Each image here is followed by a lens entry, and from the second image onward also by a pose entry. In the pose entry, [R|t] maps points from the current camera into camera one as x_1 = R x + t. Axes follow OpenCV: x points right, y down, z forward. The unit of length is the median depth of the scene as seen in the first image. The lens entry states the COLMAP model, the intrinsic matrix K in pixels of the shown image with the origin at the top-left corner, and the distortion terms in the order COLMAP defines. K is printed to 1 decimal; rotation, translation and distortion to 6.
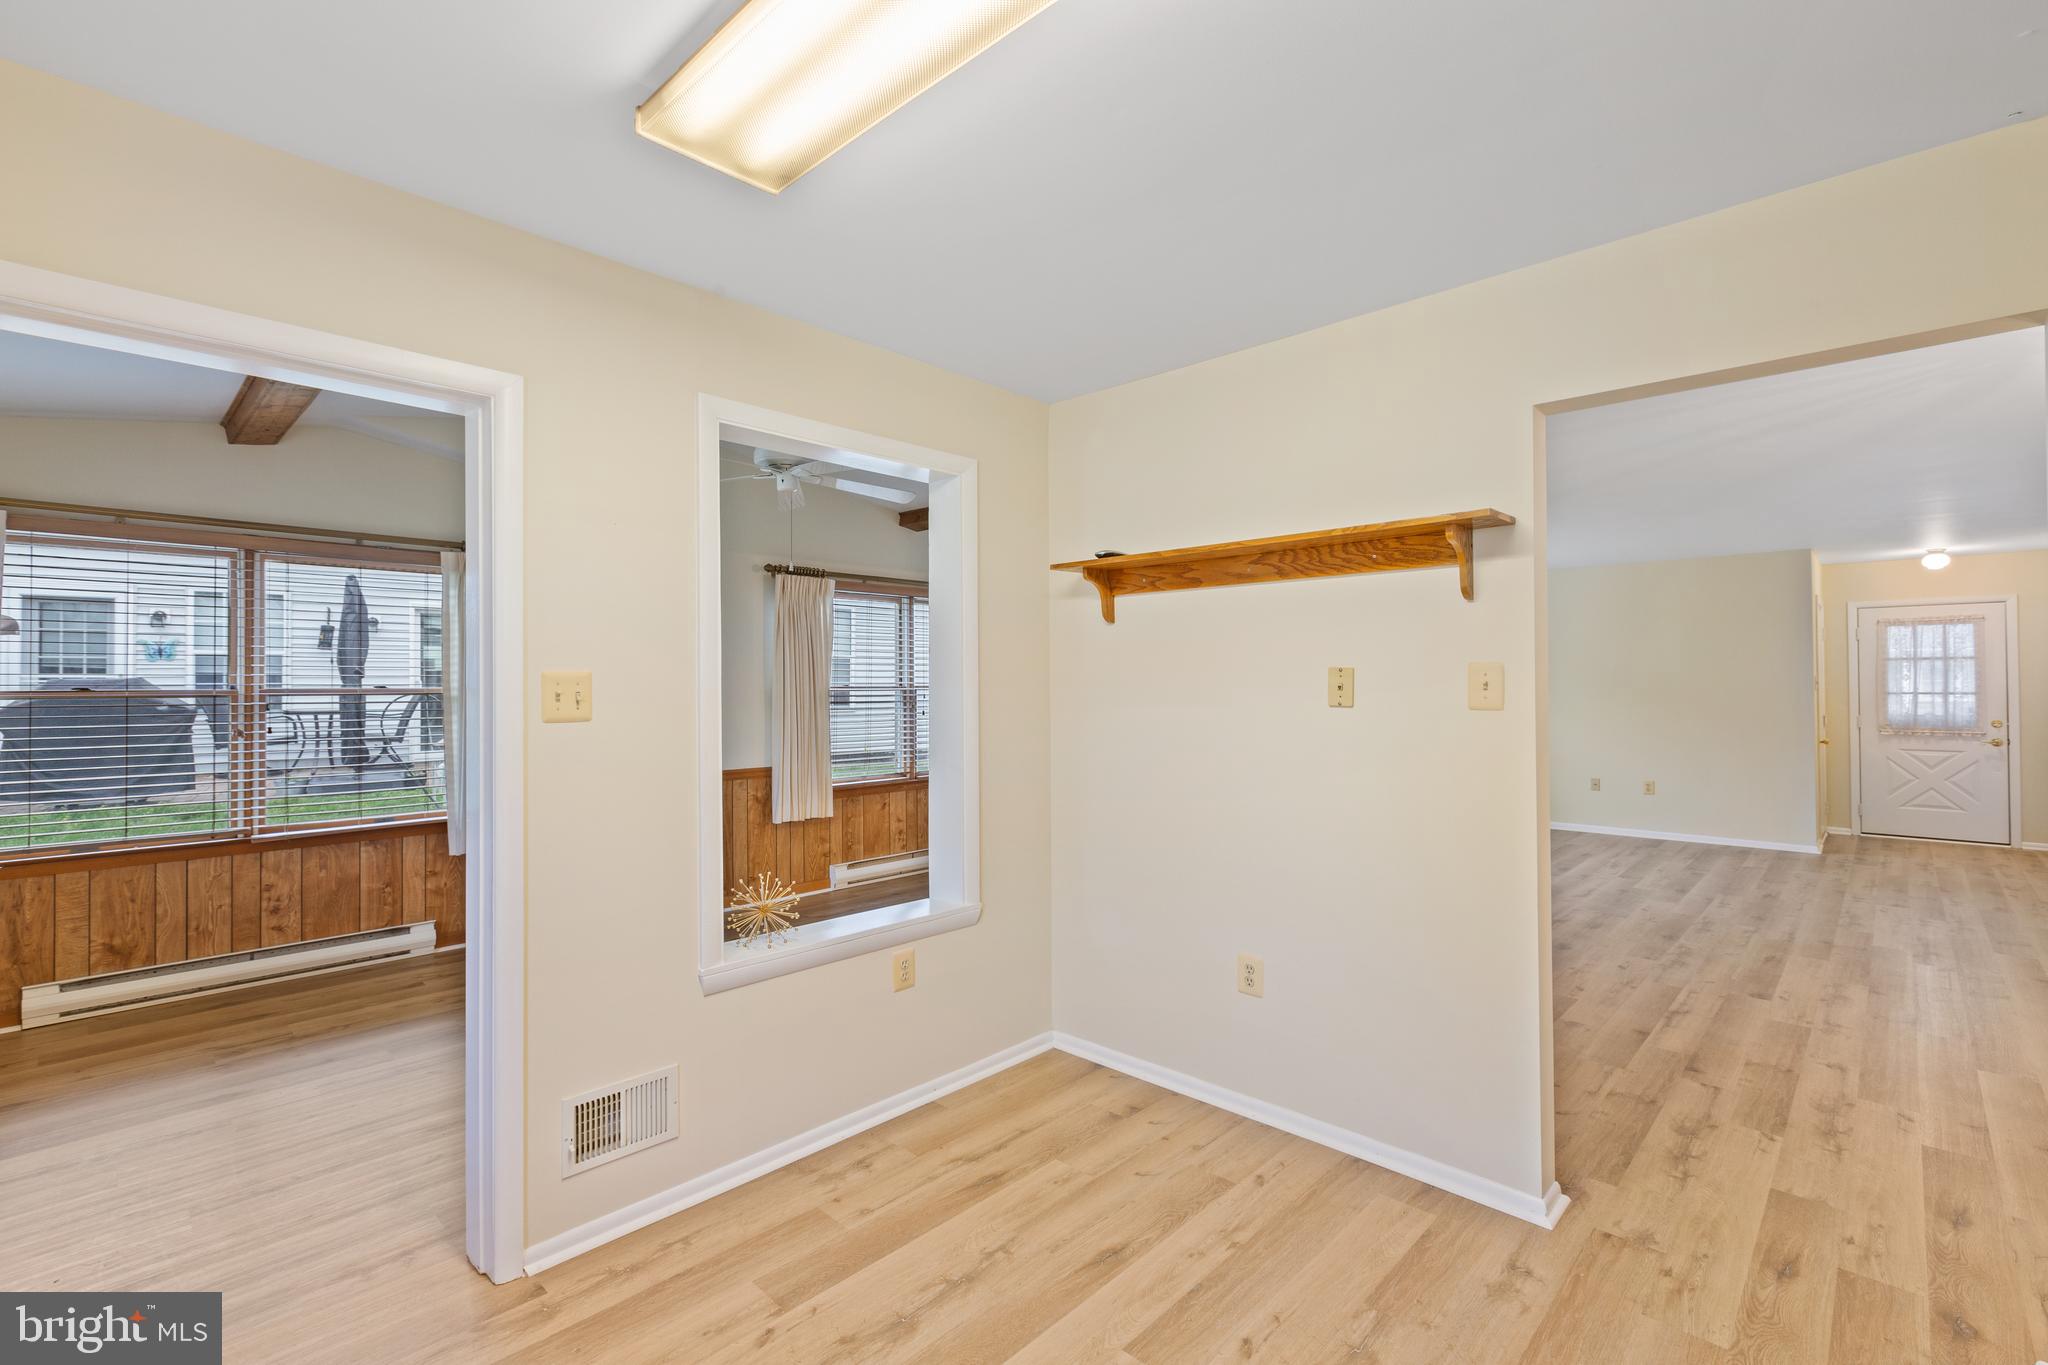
lens RADIAL K [[914.1, 0, 1022.1], [0, 914.1, 672.4], [0, 0, 1]] dist [0.001435, -0.001181]
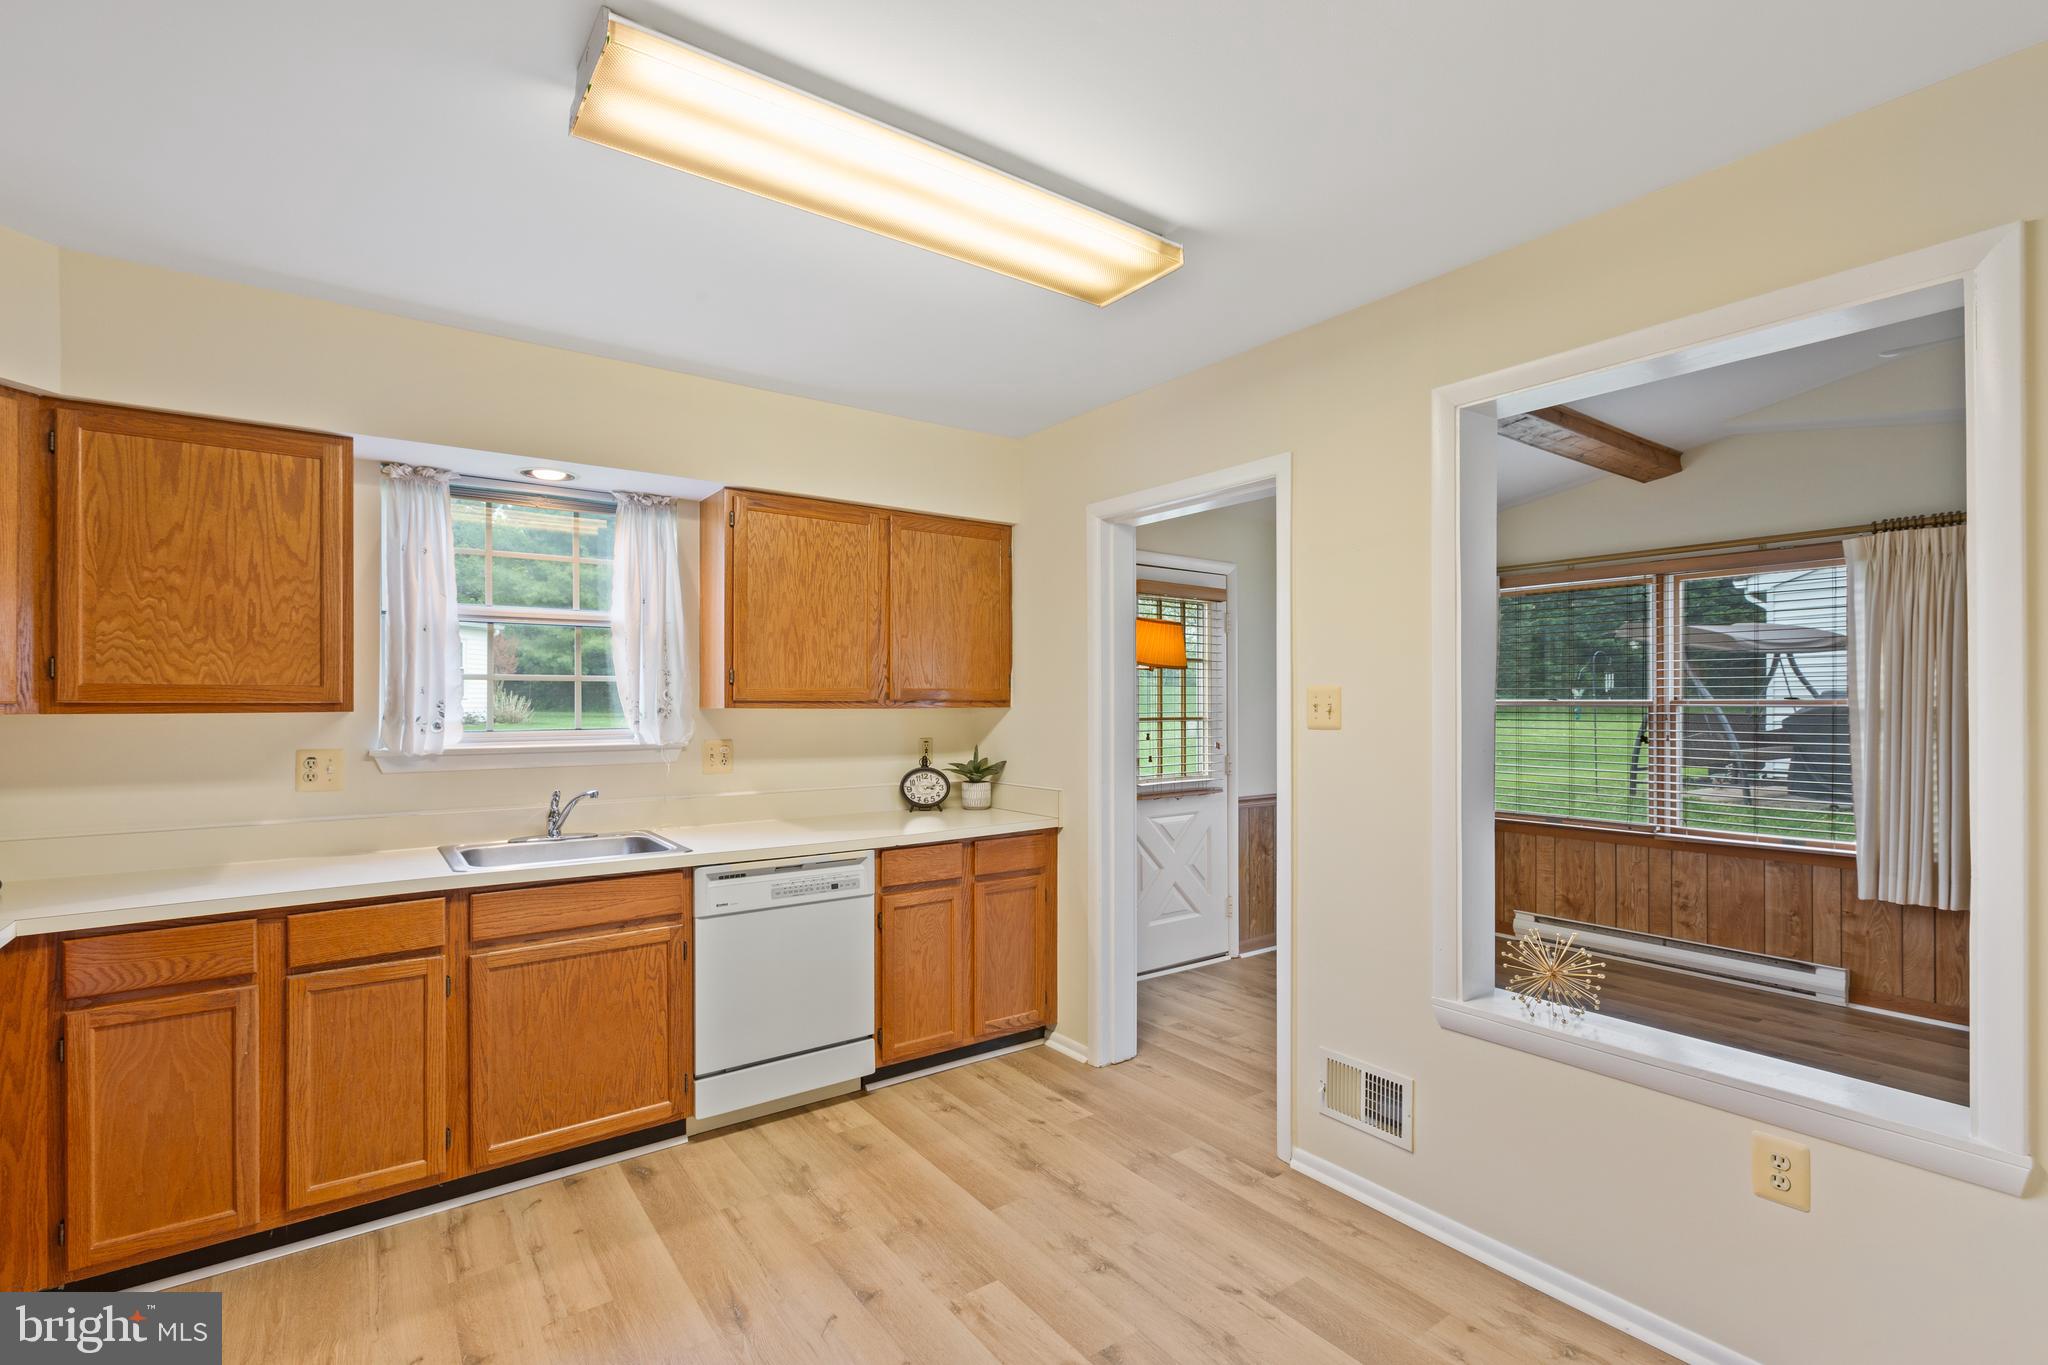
lens RADIAL K [[925.3, 0, 1022.5], [0, 925.3, 697.1], [0, 0, 1]] dist [0.002410, -0.000215]
pose [[-0.173194, 0.001057, -0.984887, 0.378719], [0.015070, 0.999885, -0.001577, 0.004456], [0.984772, -0.015115, -0.173190, 0.420283]]
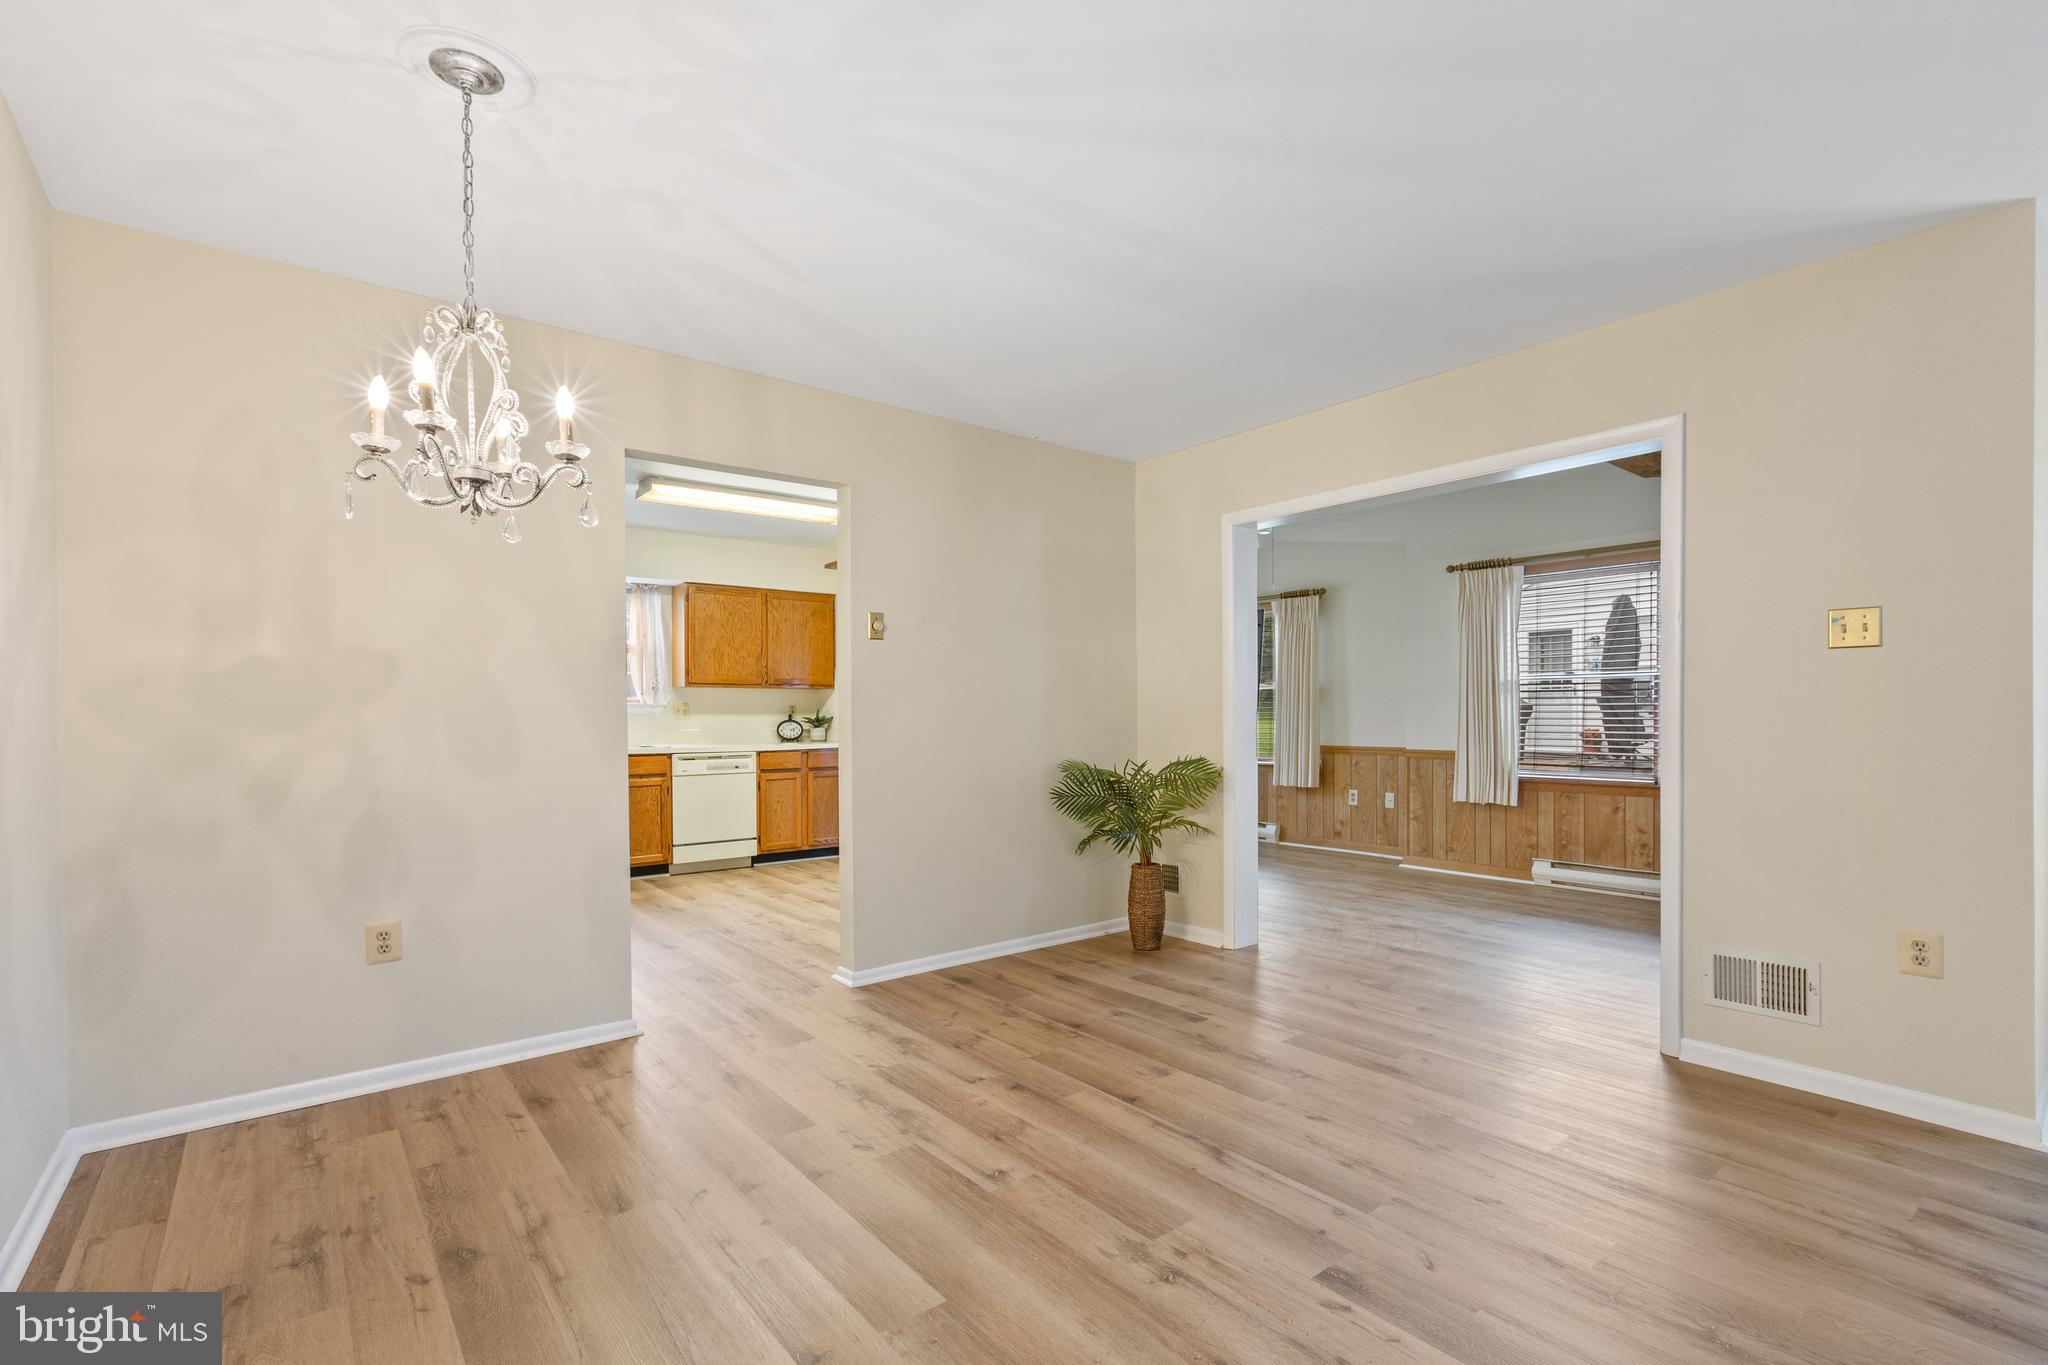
lens RADIAL K [[926.8, 0, 1034.4], [0, 926.8, 718.8], [0, 0, 1]] dist [0.001689, 0.000061]
pose [[-0.121901, 0.009987, -0.992492, 1.170076], [0.019367, 0.999783, 0.007682, 0.062351], [0.992353, -0.018285, -0.122068, 0.831548]]
